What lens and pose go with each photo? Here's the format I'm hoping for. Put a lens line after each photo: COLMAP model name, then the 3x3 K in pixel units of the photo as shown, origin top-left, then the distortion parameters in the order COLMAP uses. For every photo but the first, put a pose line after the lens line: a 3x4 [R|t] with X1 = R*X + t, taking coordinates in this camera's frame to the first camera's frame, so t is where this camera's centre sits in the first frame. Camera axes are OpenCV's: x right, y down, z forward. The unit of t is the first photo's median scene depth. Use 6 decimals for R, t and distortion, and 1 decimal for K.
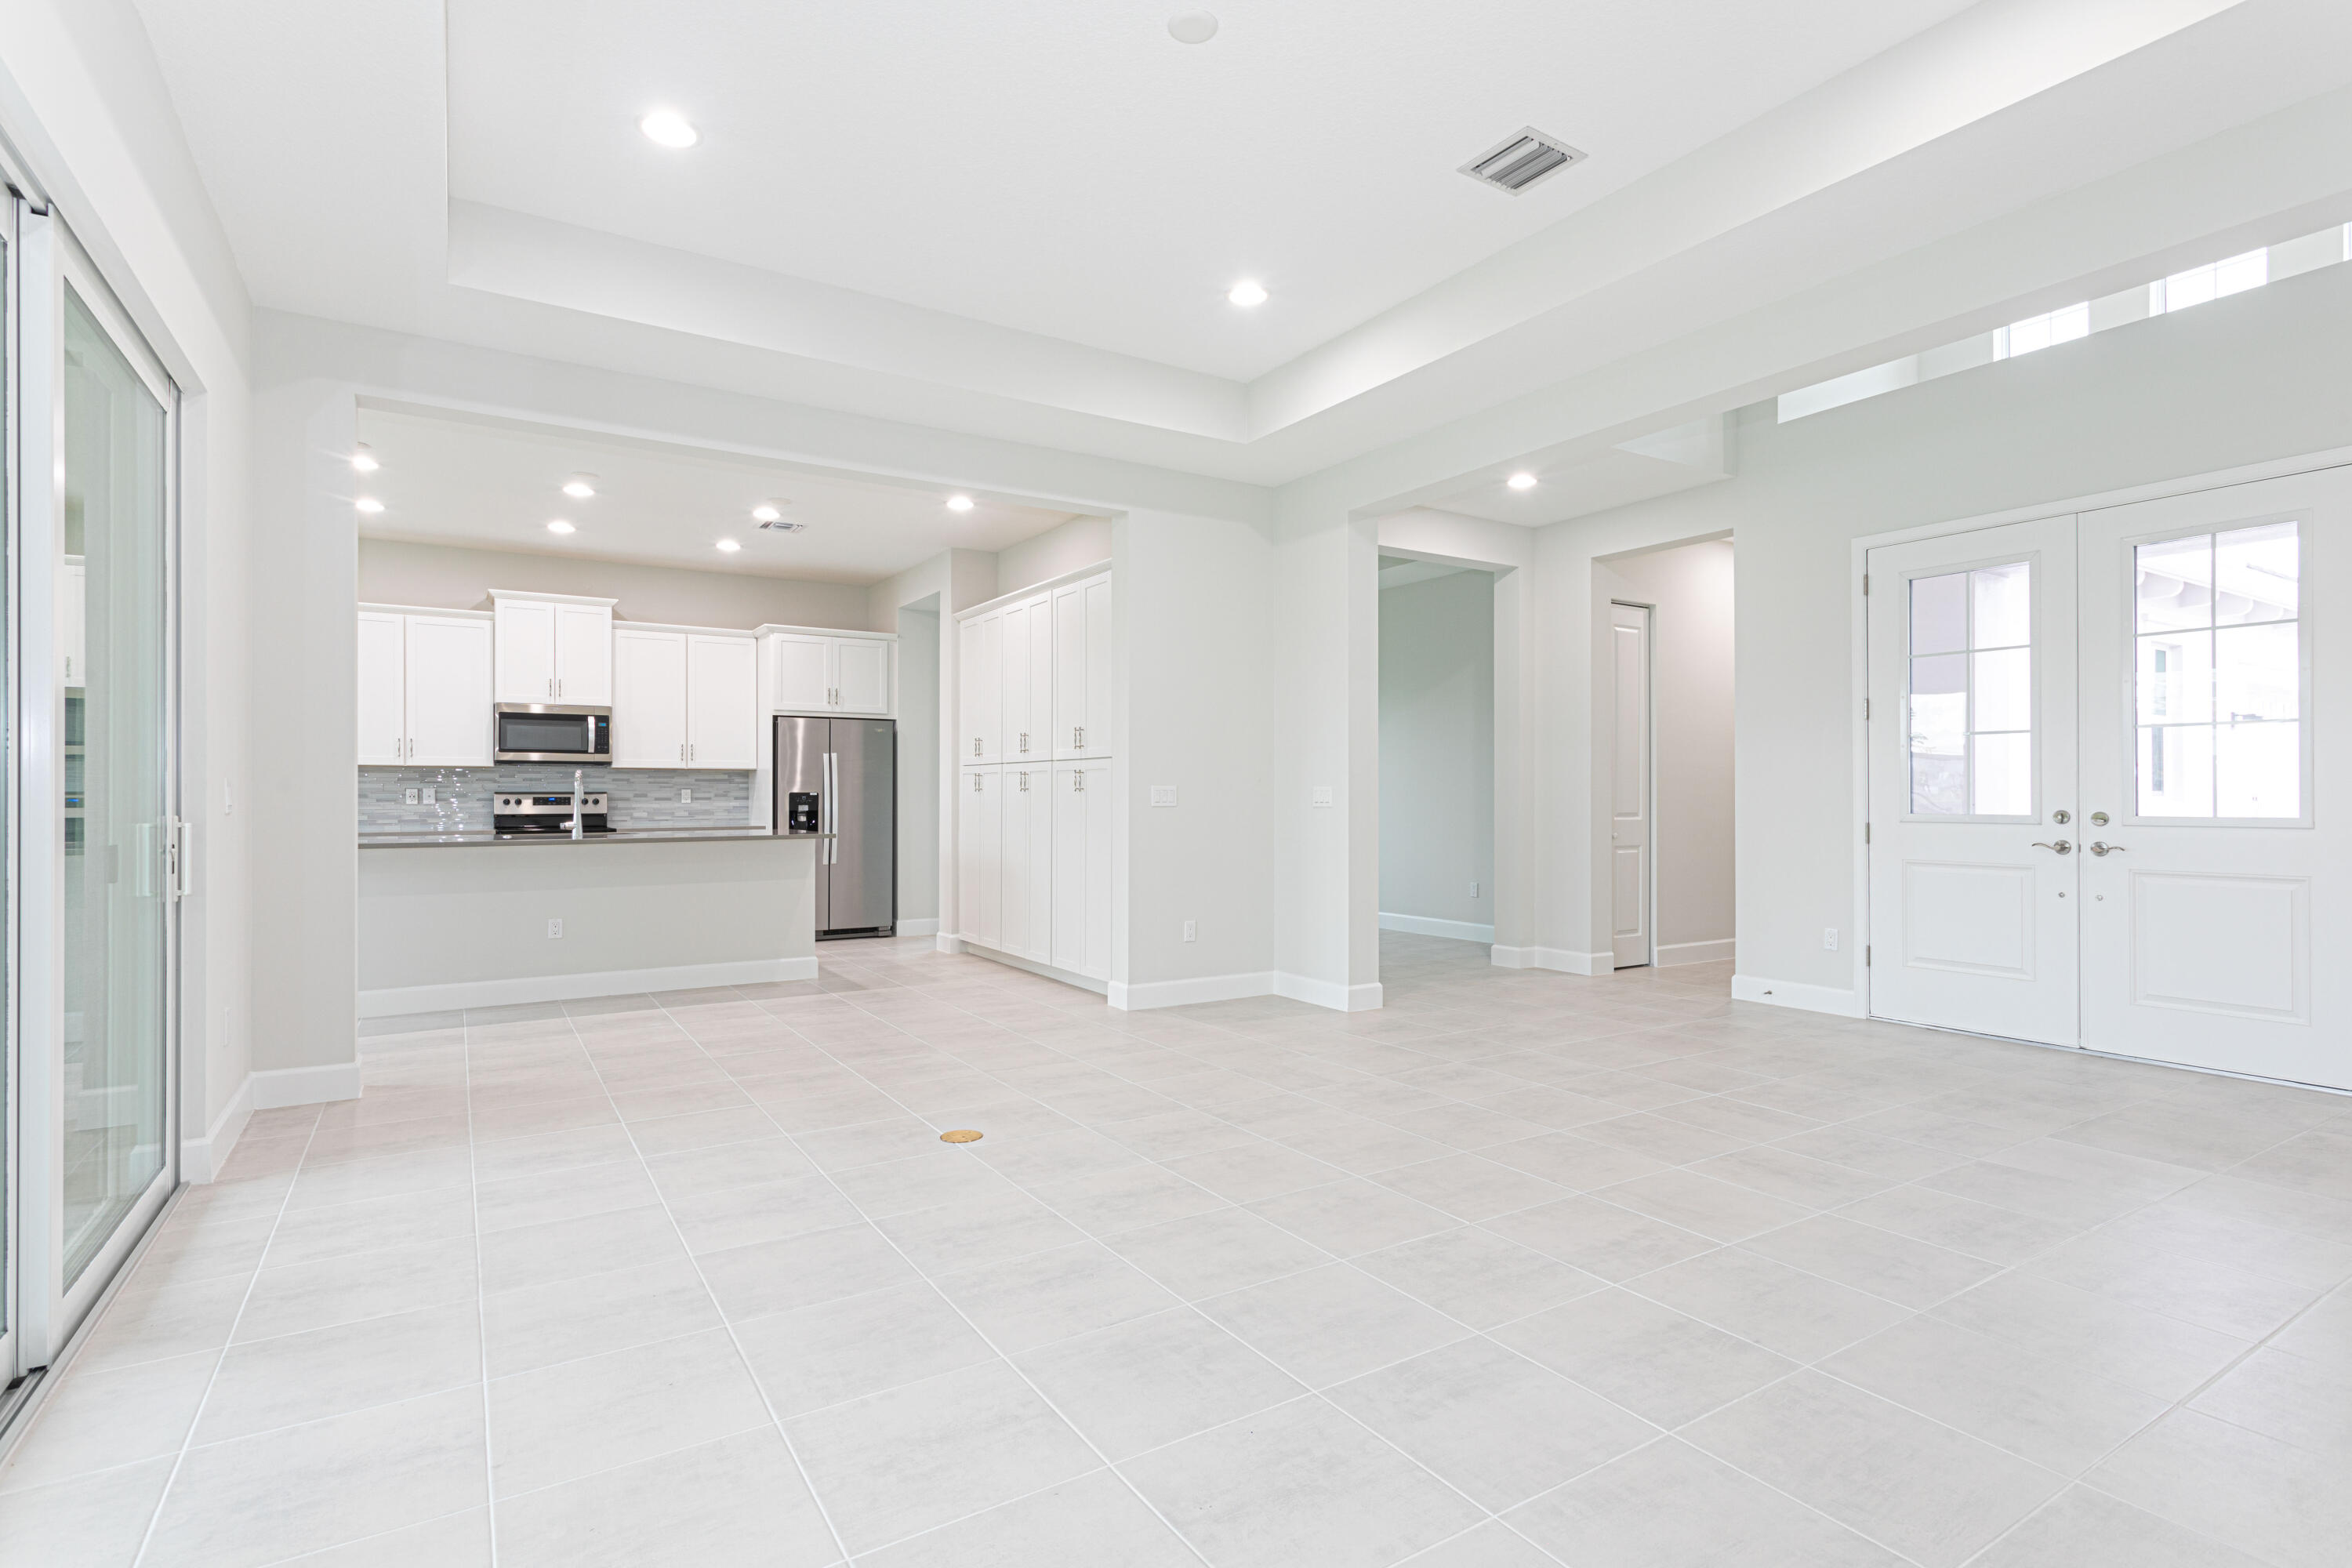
lens RADIAL K [[1153.5, 0, 1177.8], [0, 1153.5, 788.1], [0, 0, 1]] dist [-0.004409, 0.003185]
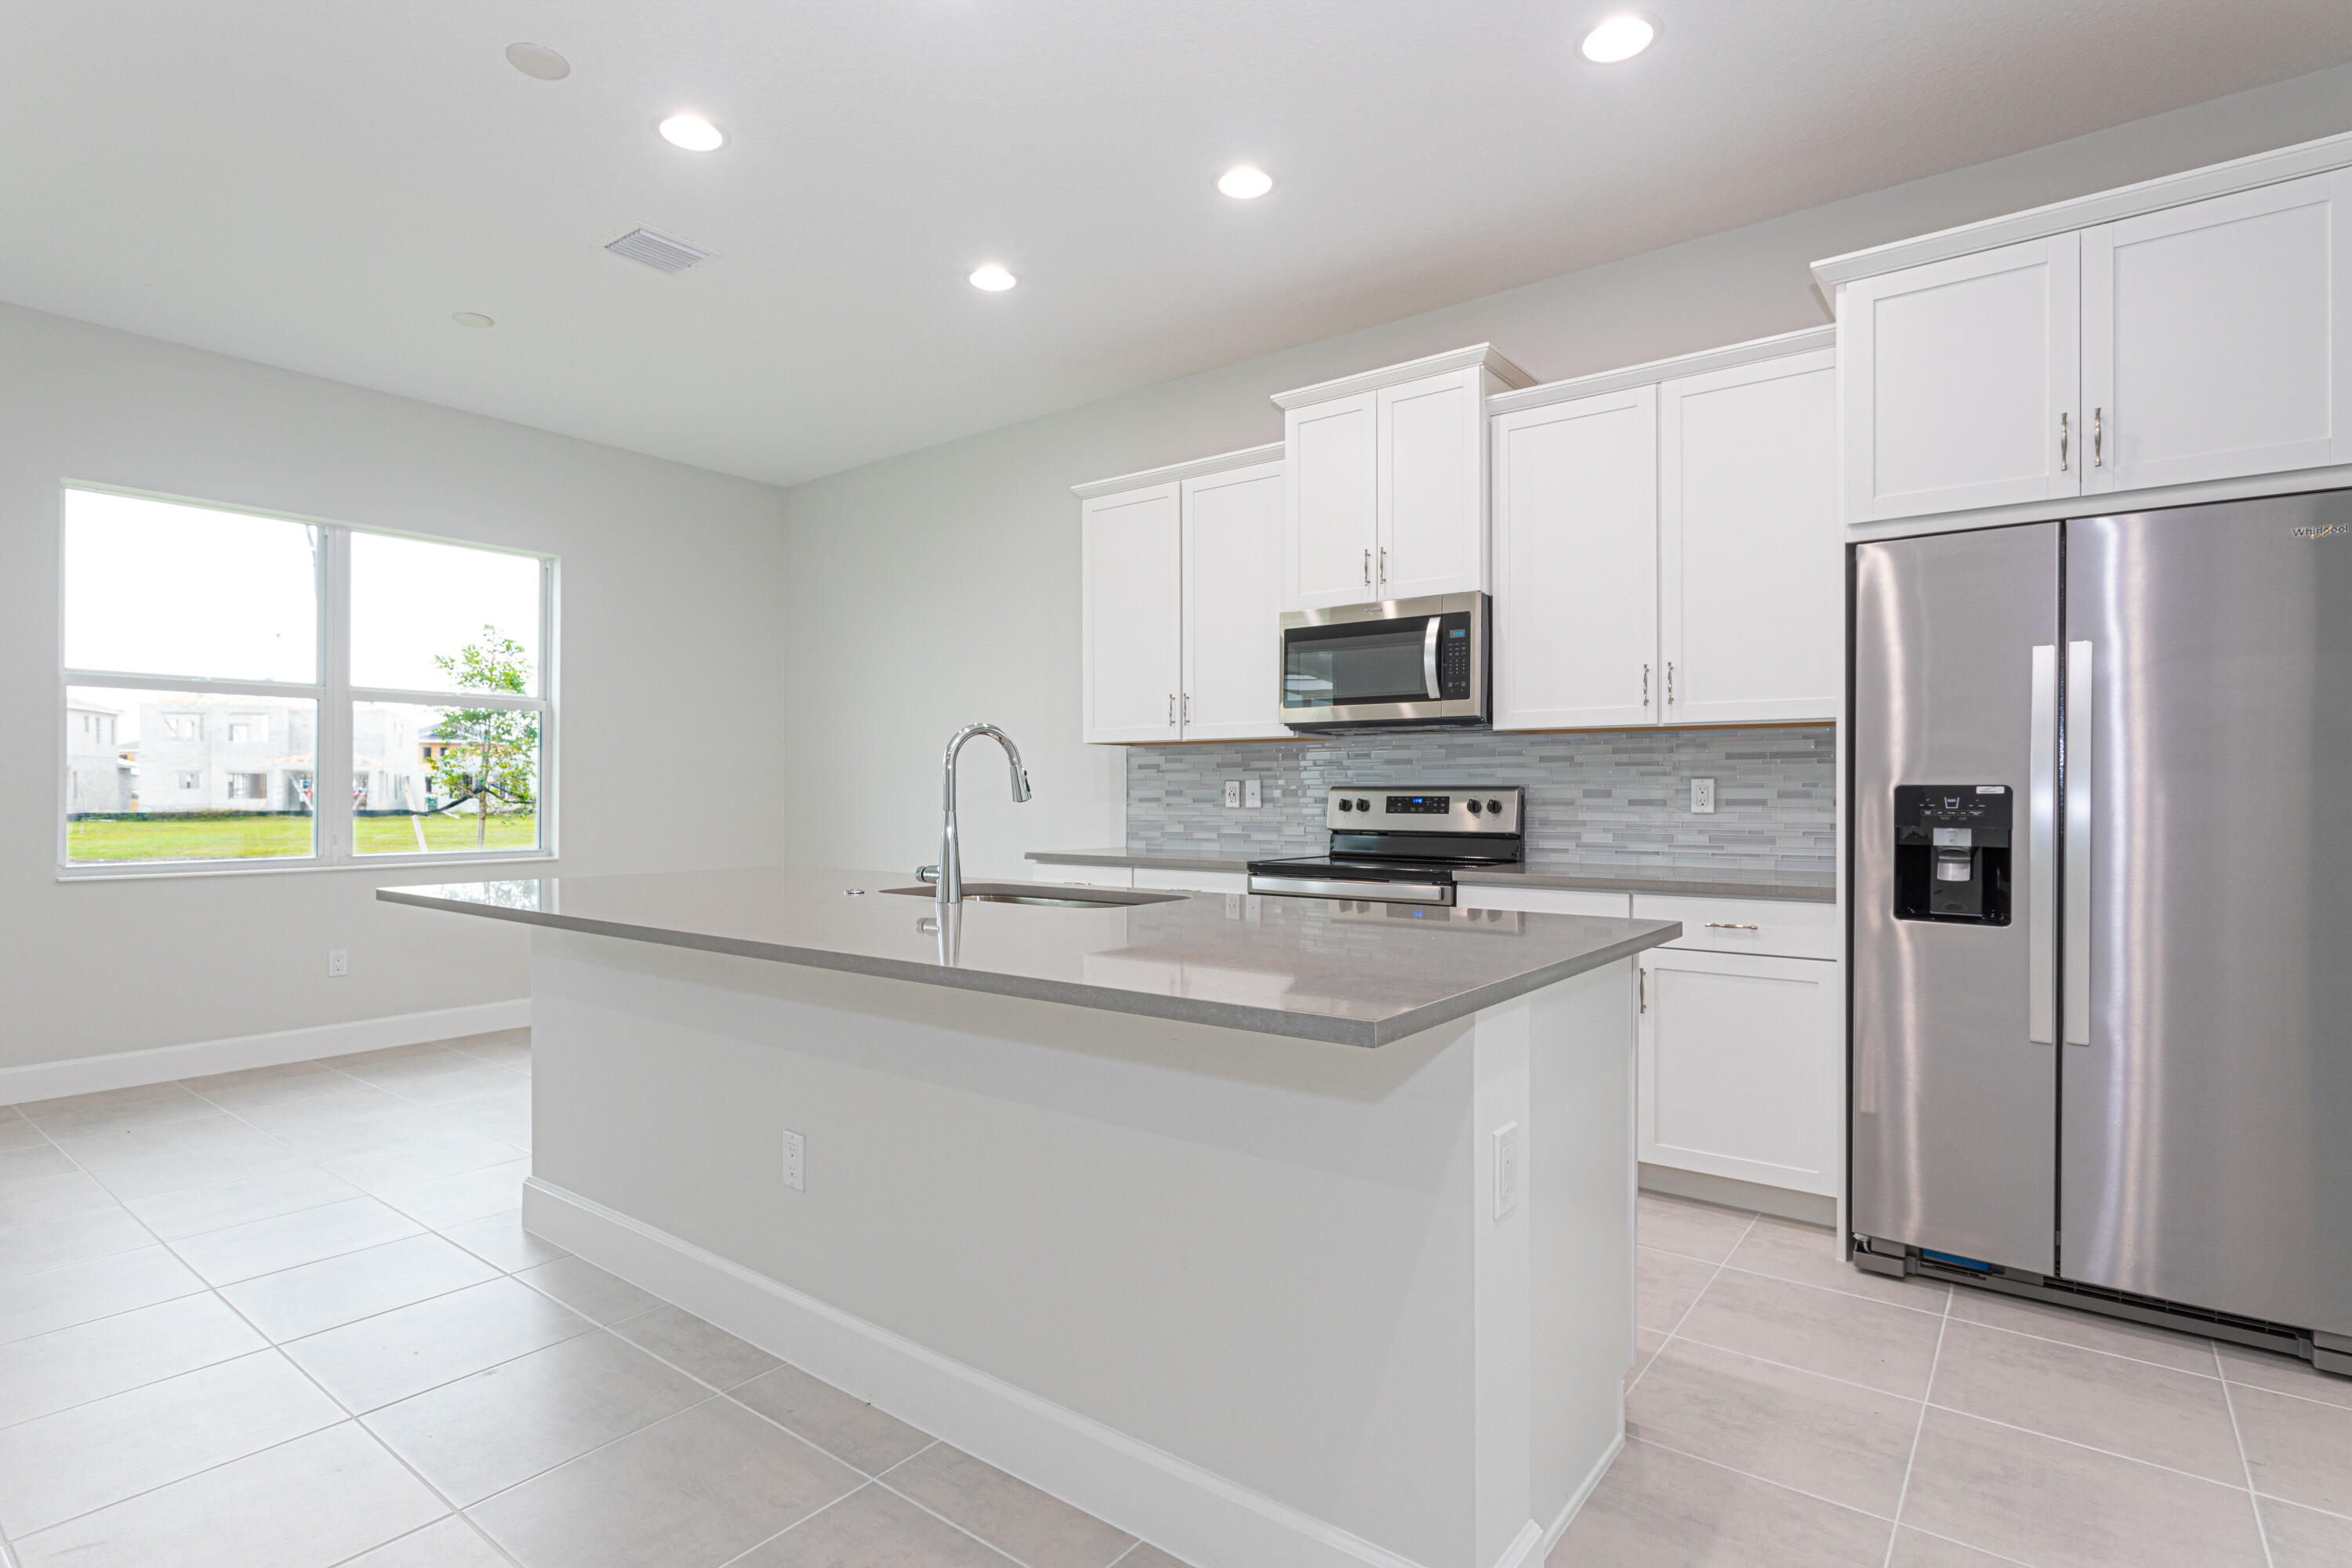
lens RADIAL K [[1153.5, 0, 1169.1], [0, 1153.5, 783.1], [0, 0, 1]] dist [-0.004409, 0.003185]
pose [[0.335521, -0.005142, -0.942019, -0.119491], [0.005032, 0.999981, -0.003666, 0.003433], [0.942019, -0.003510, 0.335540, 0.749572]]
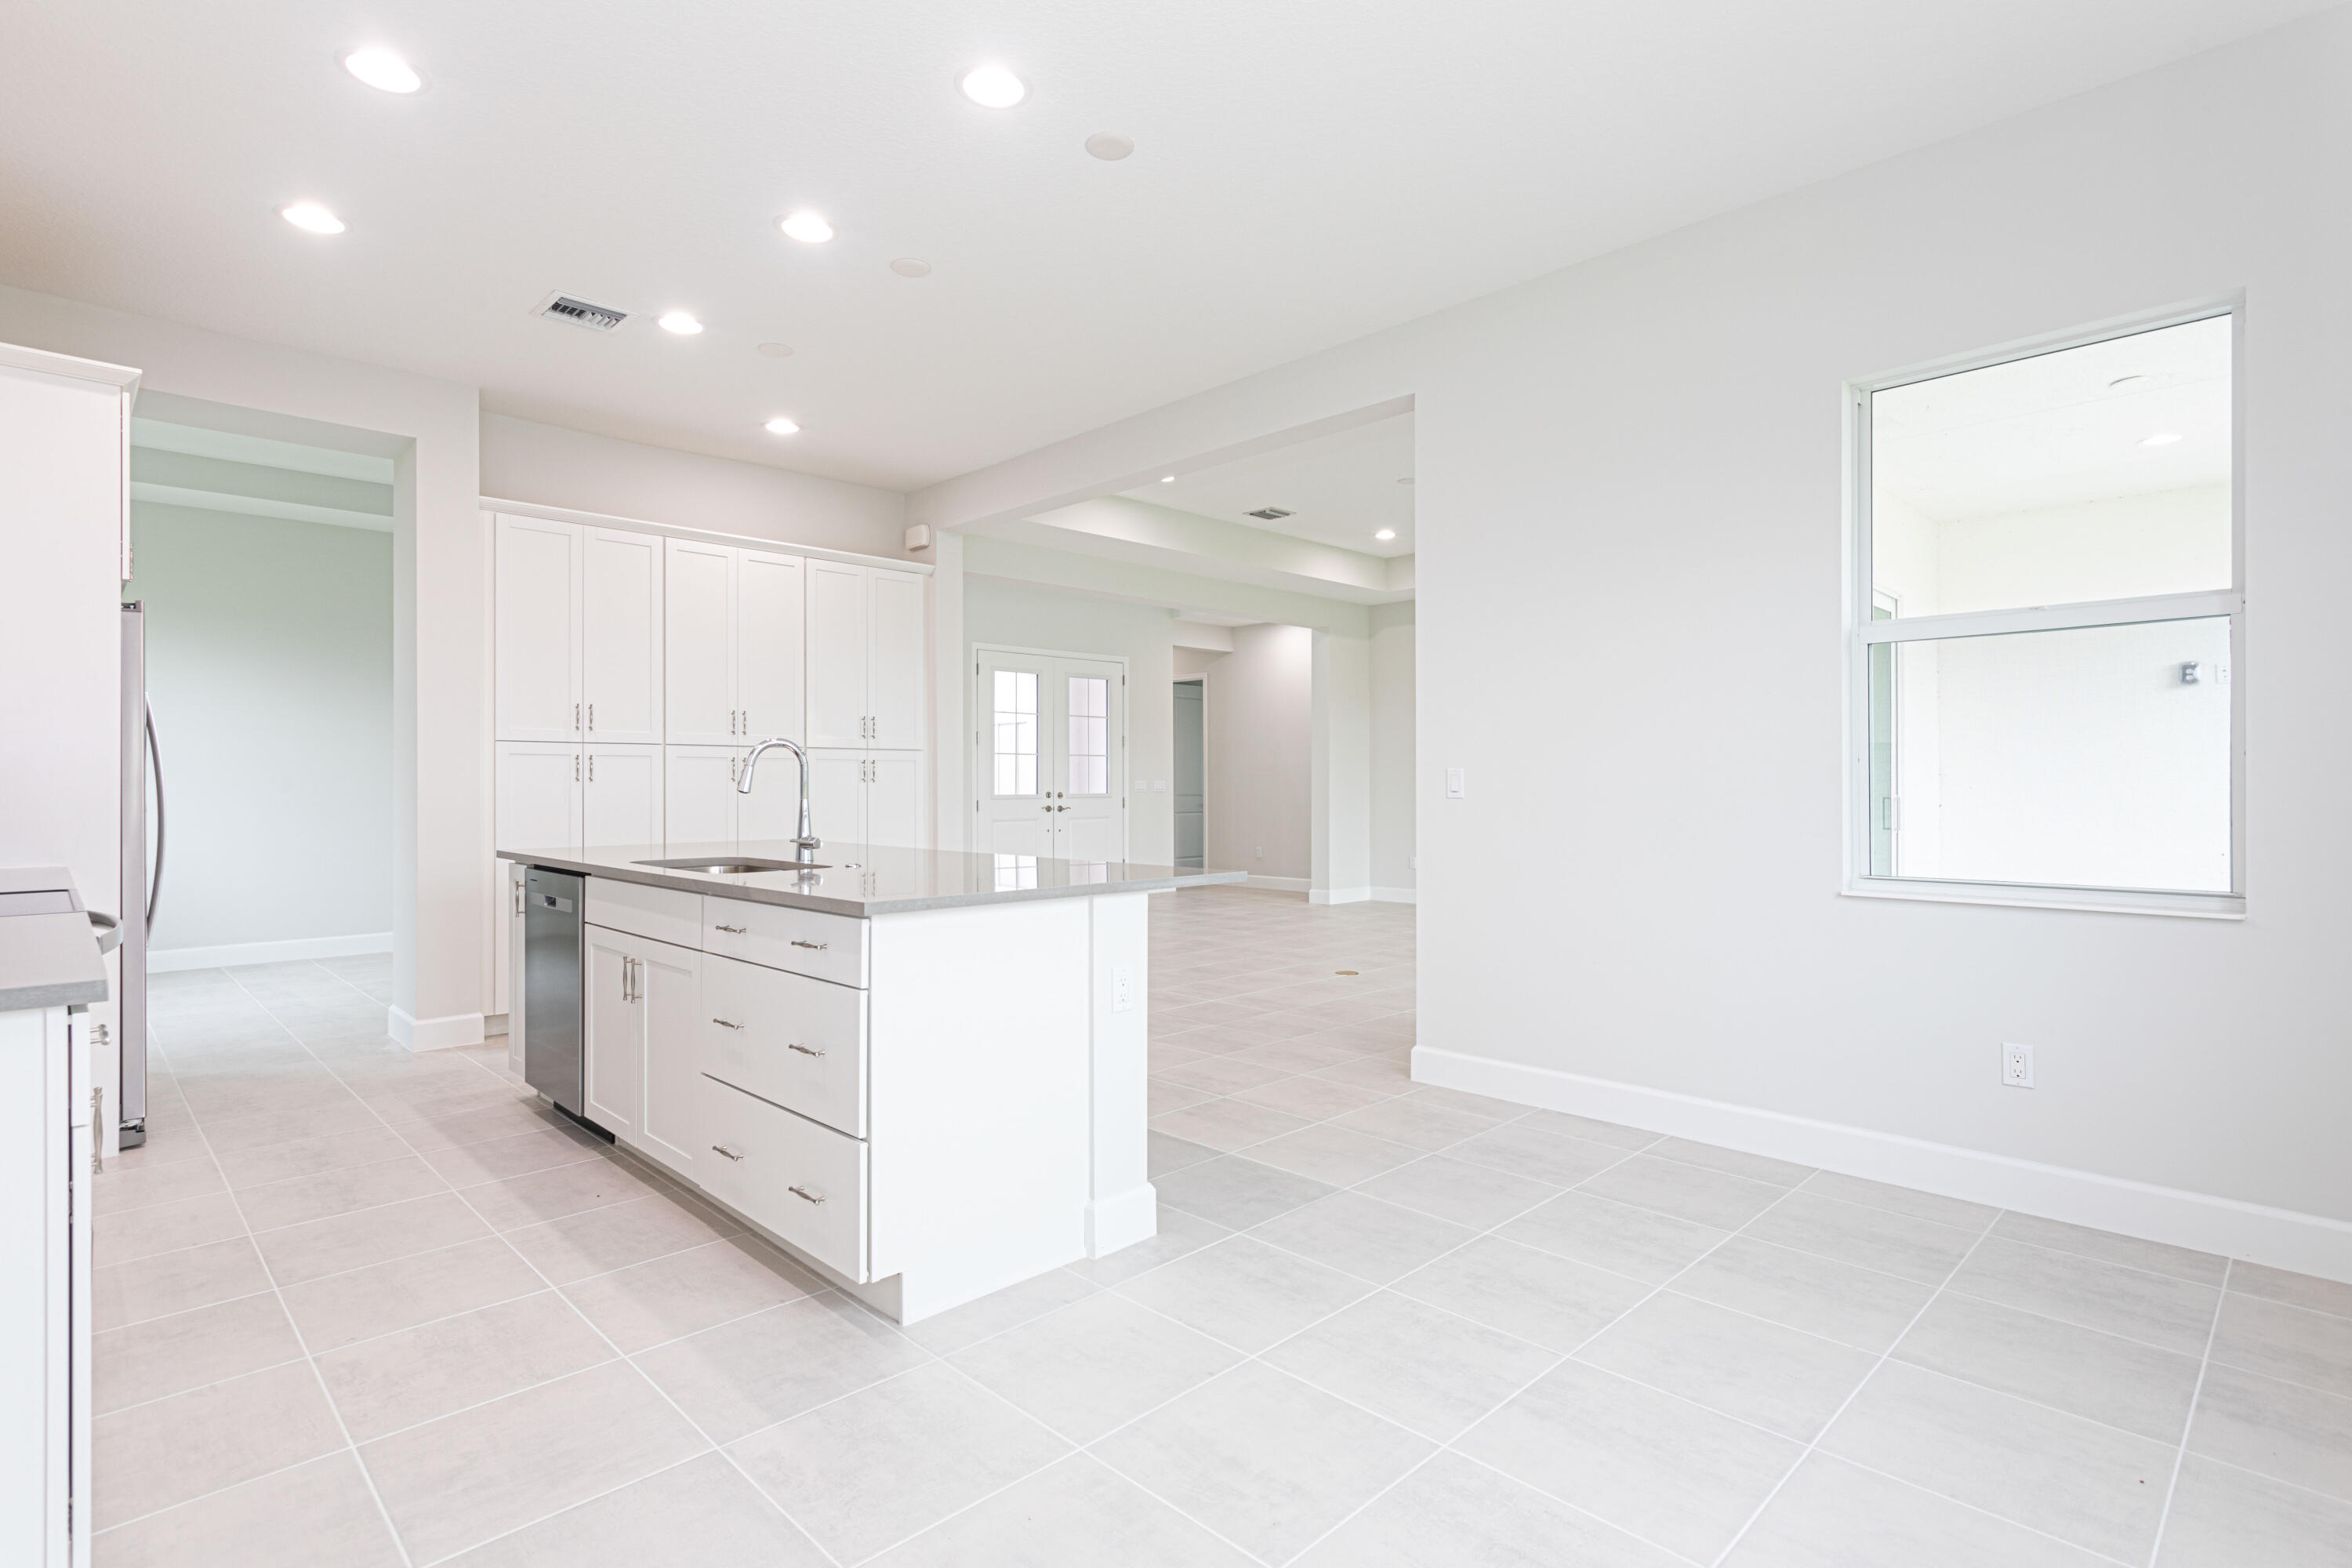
lens RADIAL K [[1153.5, 0, 1217.6], [0, 1153.5, 780.7], [0, 0, 1]] dist [-0.004409, 0.003185]
pose [[-0.240369, 0.004783, 0.970670, -0.870189], [0.000827, 0.999989, -0.004722, 0.005478], [-0.970681, -0.000333, -0.240371, 0.739997]]
